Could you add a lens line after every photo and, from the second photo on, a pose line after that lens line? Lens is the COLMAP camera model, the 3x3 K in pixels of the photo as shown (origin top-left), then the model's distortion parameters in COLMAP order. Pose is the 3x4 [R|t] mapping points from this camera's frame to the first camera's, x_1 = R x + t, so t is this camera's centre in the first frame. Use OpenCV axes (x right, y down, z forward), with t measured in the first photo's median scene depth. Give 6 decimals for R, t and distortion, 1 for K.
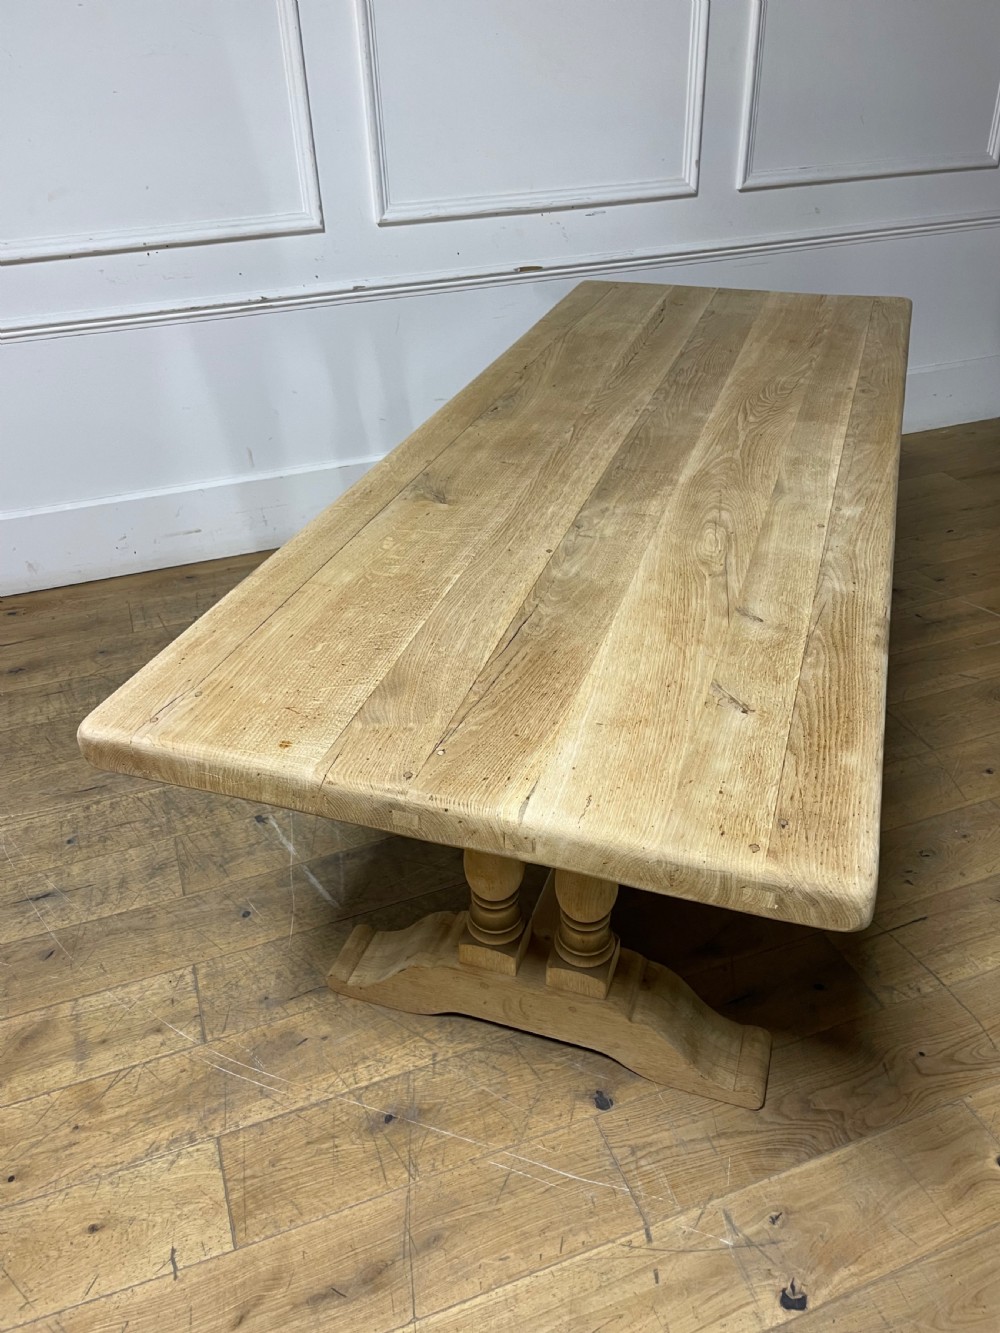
lens RADIAL K [[1003.4, 0, 496.4], [0, 1003.4, 674.1], [0, 0, 1]] dist [0.079510, -0.114050]
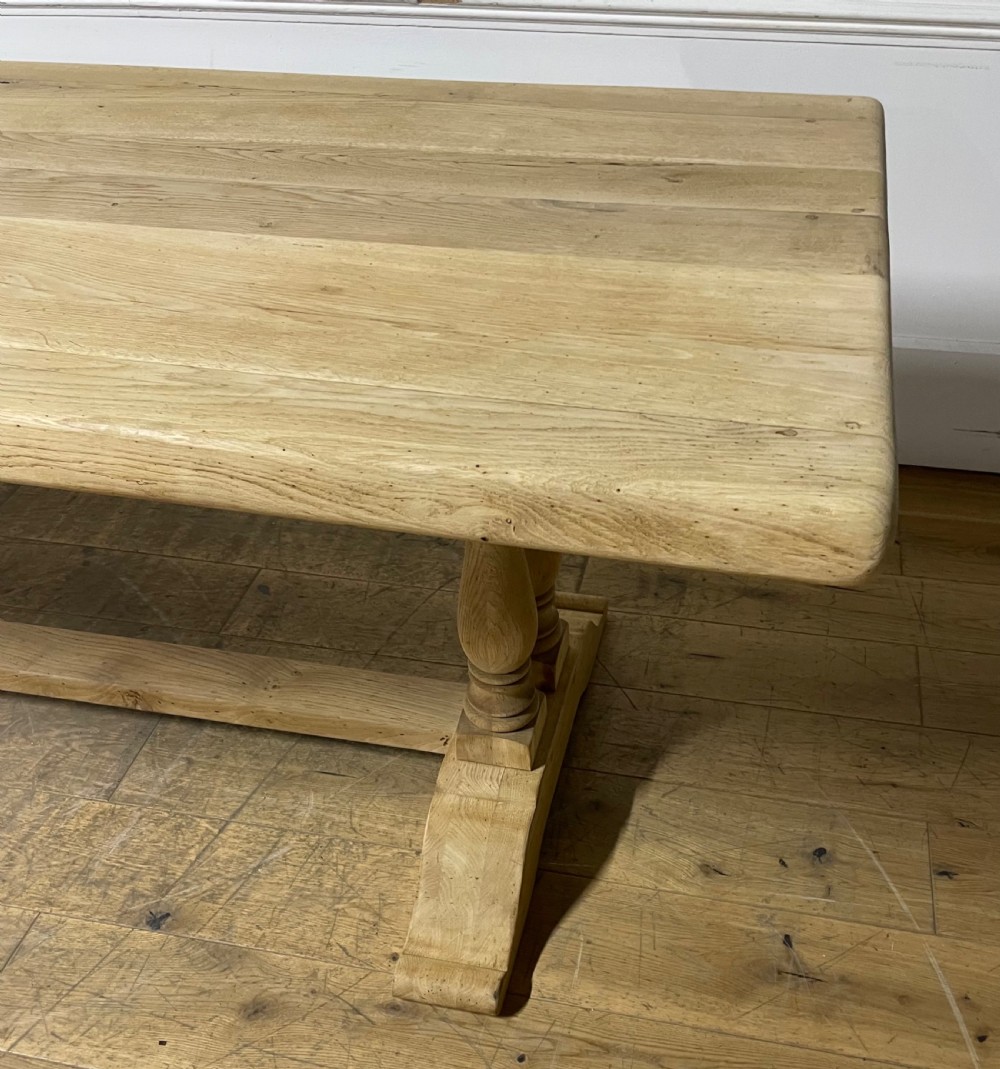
lens RADIAL K [[1111.0, 0, 530.2], [0, 1111.0, 646.1], [0, 0, 1]] dist [0.085497, -0.141313]
pose [[0.846202, 0.360626, -0.392289, 0.823073], [-0.302110, 0.931125, 0.204293, -0.428052], [0.438944, -0.054359, 0.896869, 0.920399]]
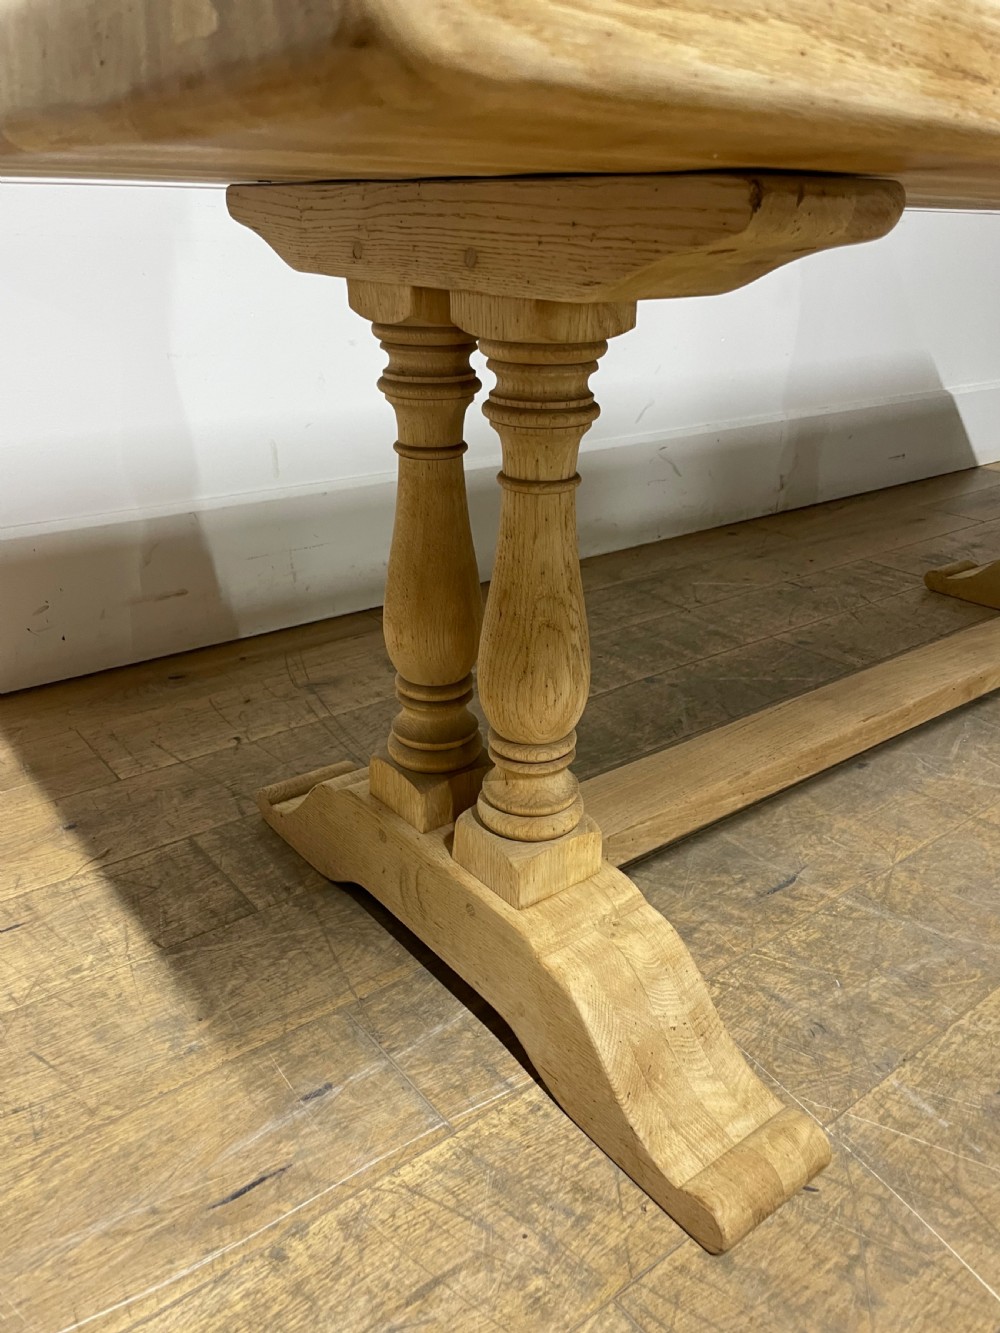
lens RADIAL K [[1011.7, 0, 505.0], [0, 1011.7, 667.1], [0, 0, 1]] dist [0.072805, -0.109963]
pose [[0.839467, 0.255918, -0.479375, 0.327470], [-0.333814, 0.938951, -0.083299, 0.245240], [0.428792, 0.229949, 0.873648, 0.484732]]
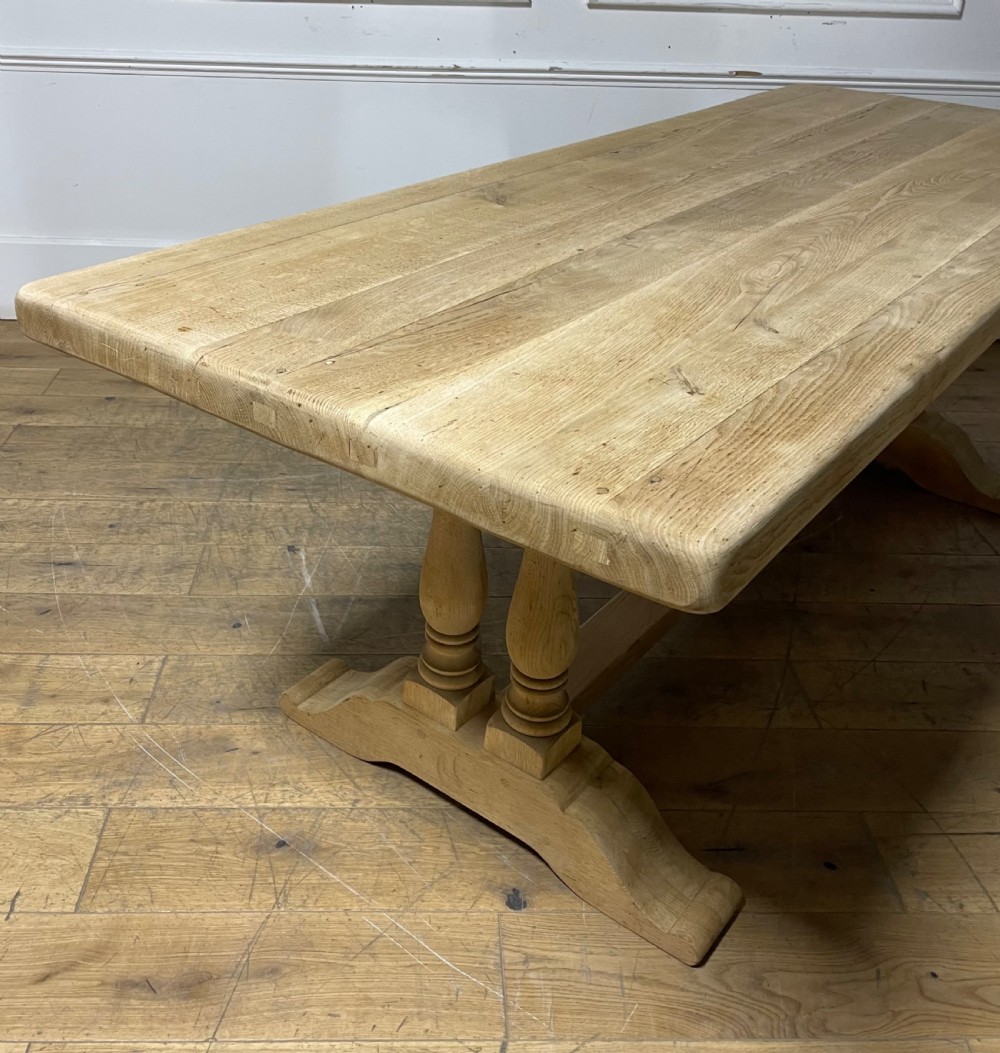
lens RADIAL K [[1064.5, 0, 454.1], [0, 1064.5, 485.6], [0, 0, 1]] dist [0.078621, -0.116946]
pose [[0.942922, 0.205131, -0.262335, 0.221740], [-0.227297, 0.972167, -0.056806, 0.147418], [0.243380, 0.113192, 0.963303, 0.083563]]
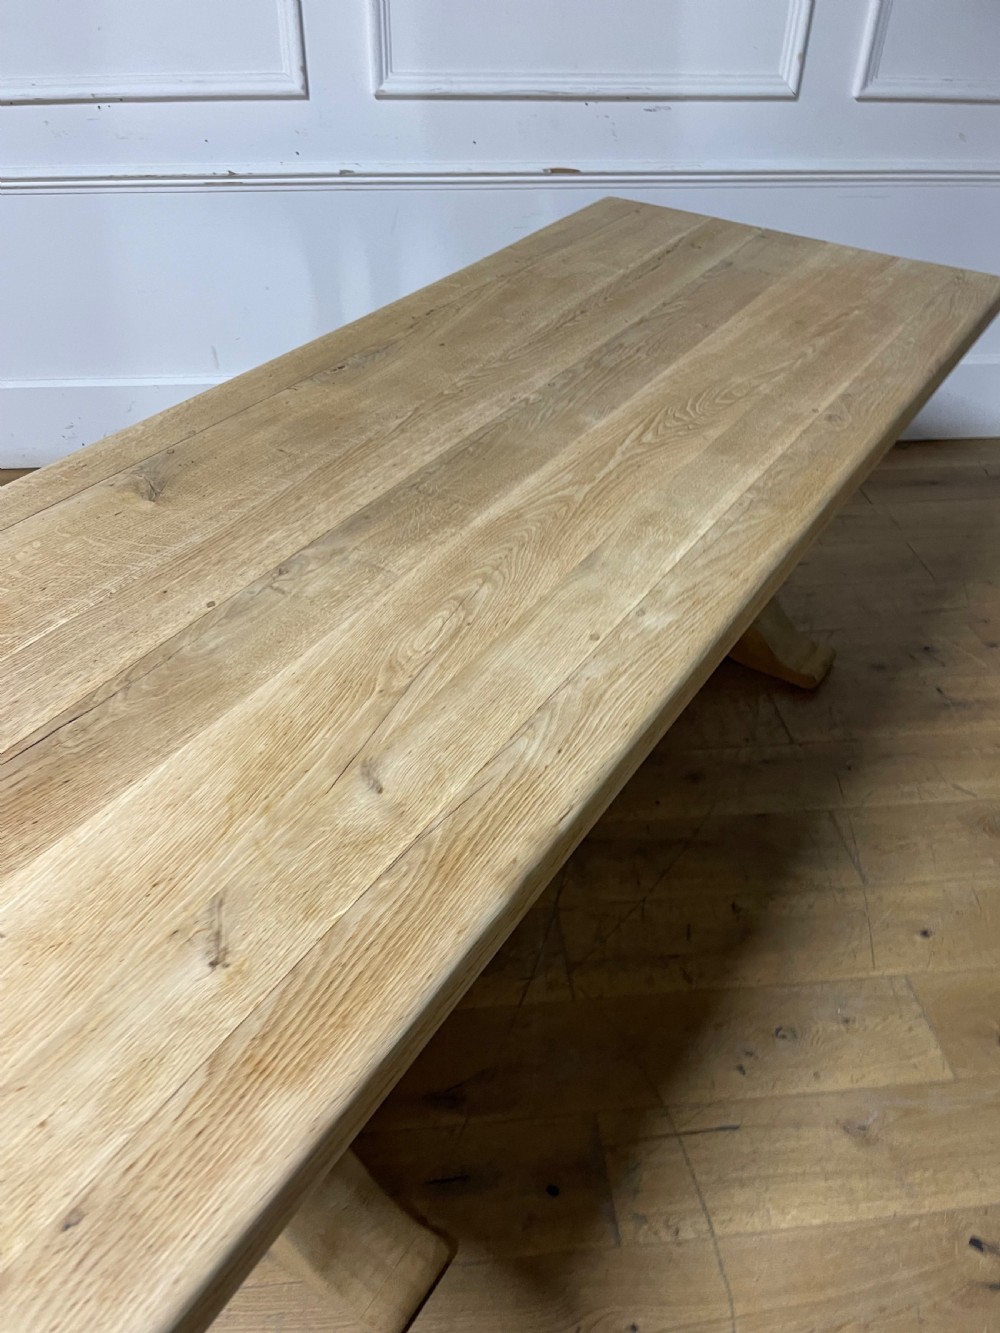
lens RADIAL K [[1005.6, 0, 480.8], [0, 1005.6, 677.2], [0, 0, 1]] dist [0.086233, -0.126932]
pose [[0.967166, 0.196269, -0.161459, 0.348319], [-0.176680, 0.975913, 0.127977, -0.187170], [0.182688, -0.095249, 0.978546, 0.288743]]
